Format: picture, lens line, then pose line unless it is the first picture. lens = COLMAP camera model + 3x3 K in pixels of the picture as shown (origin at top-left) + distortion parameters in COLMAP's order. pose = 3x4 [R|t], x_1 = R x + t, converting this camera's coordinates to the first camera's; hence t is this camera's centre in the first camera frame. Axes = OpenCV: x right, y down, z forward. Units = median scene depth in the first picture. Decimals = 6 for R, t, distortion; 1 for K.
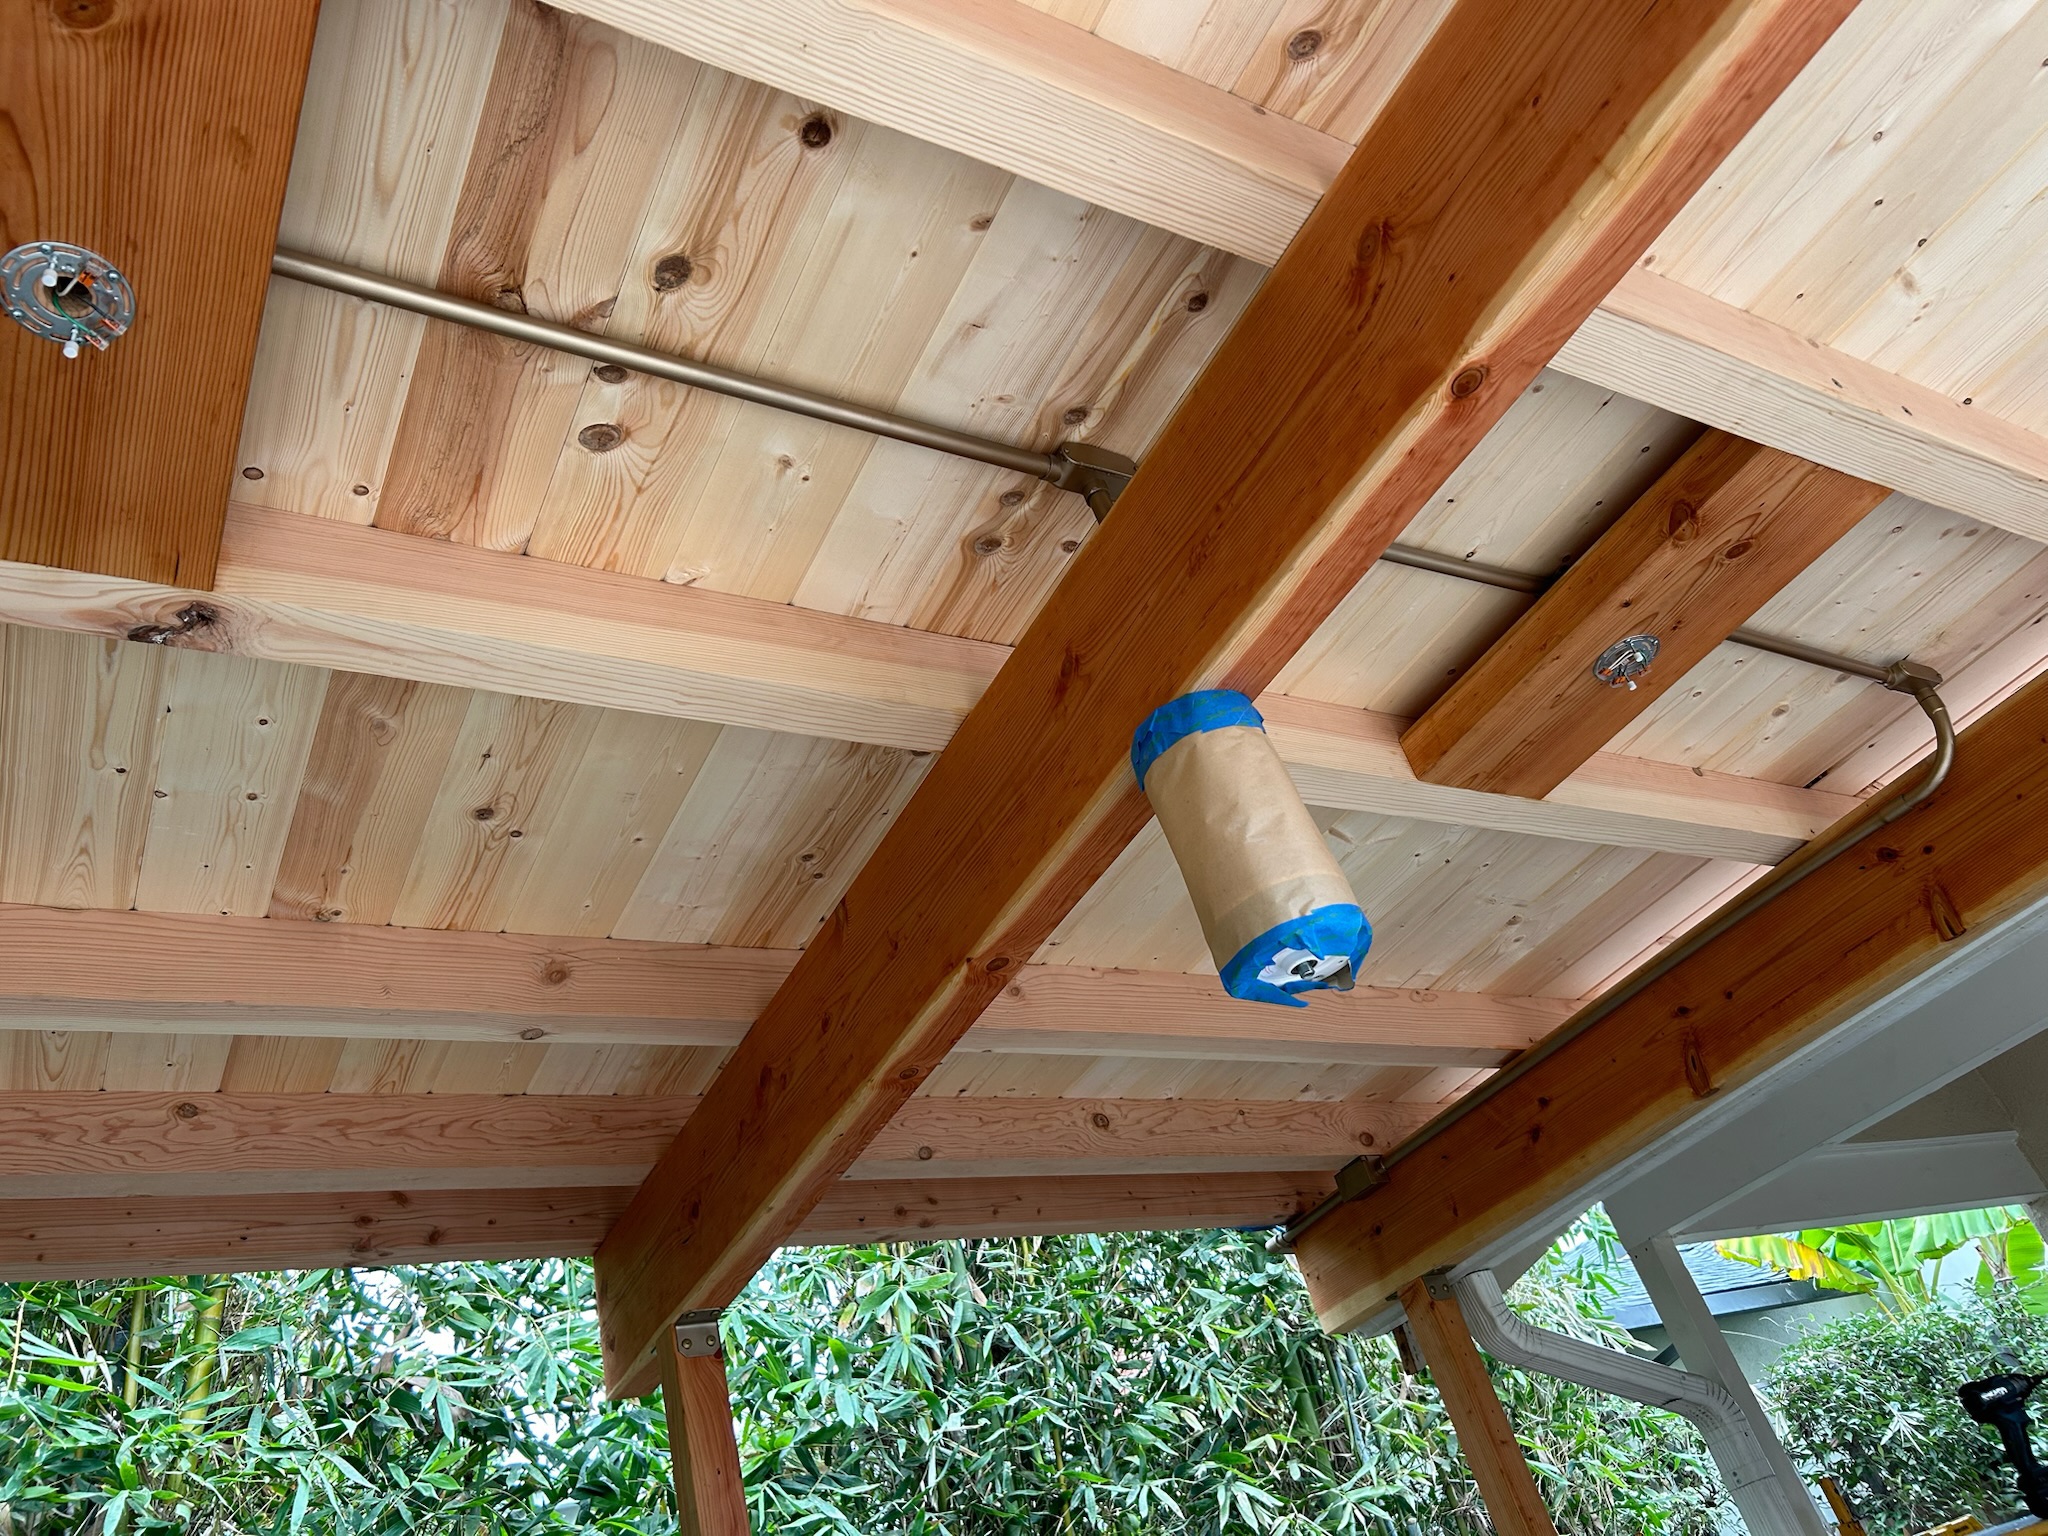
lens RADIAL K [[1545.5, 0, 1025.3], [0, 1545.5, 772.3], [0, 0, 1]] dist [0.044471, -0.005755]
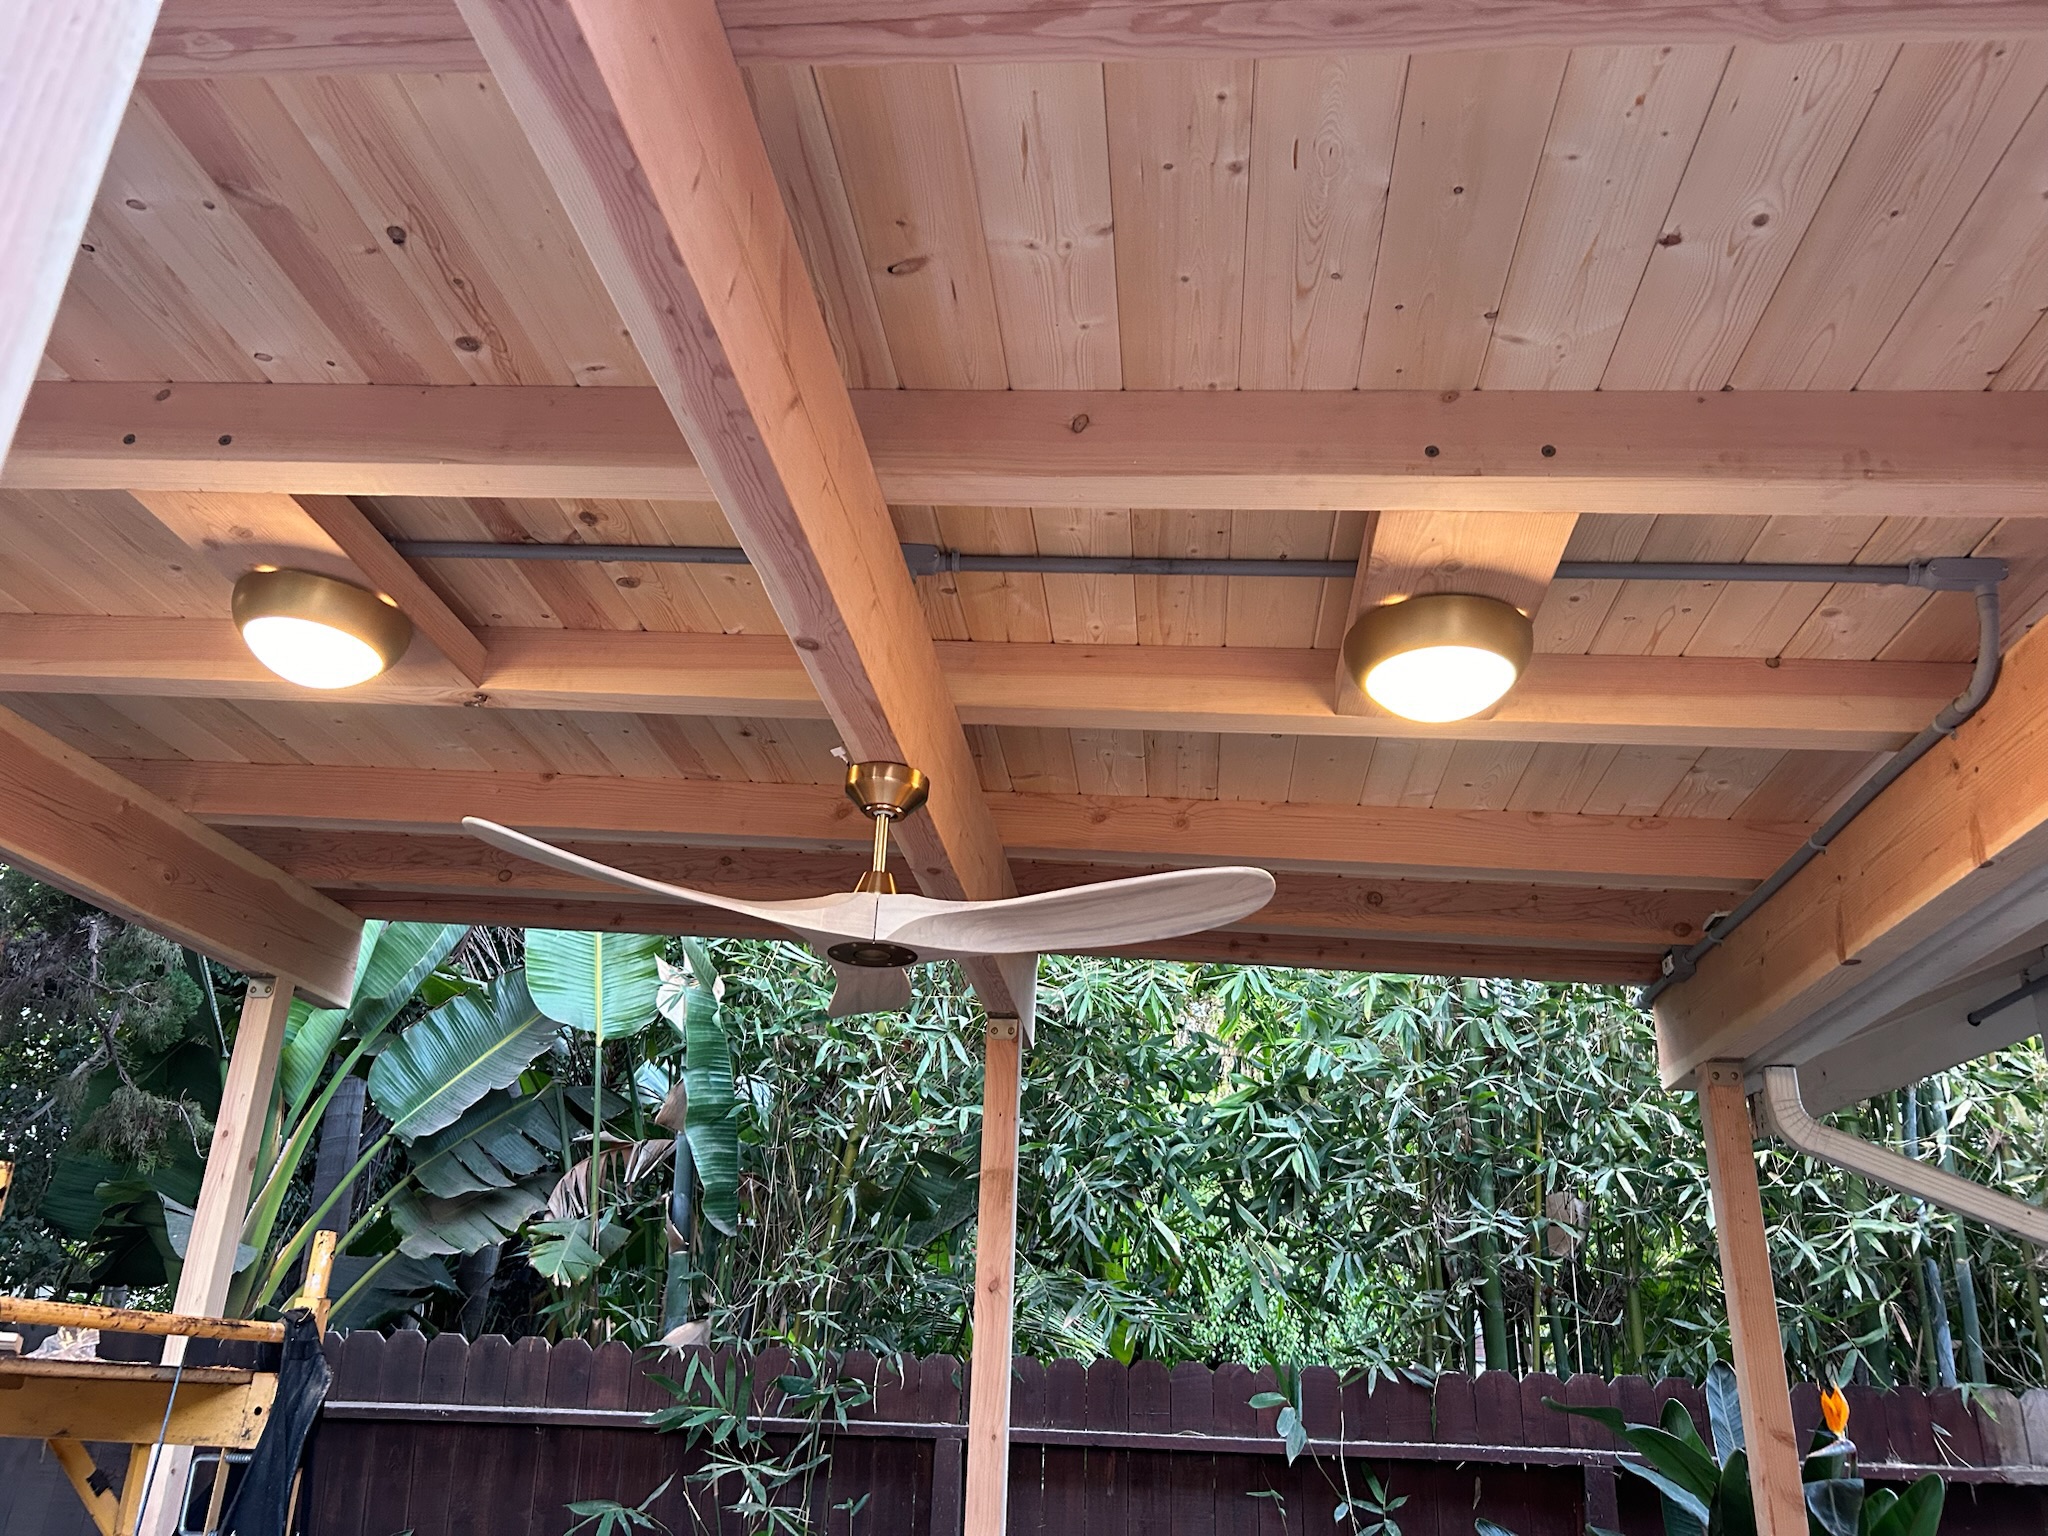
lens RADIAL K [[1545.5, 0, 1031.8], [0, 1545.5, 764.5], [0, 0, 1]] dist [0.044471, -0.005755]
pose [[0.778422, 0.065352, -0.624330, 0.581440], [0.114346, 0.963165, 0.243388, -0.194913], [0.617239, -0.260848, 0.742276, -0.021839]]
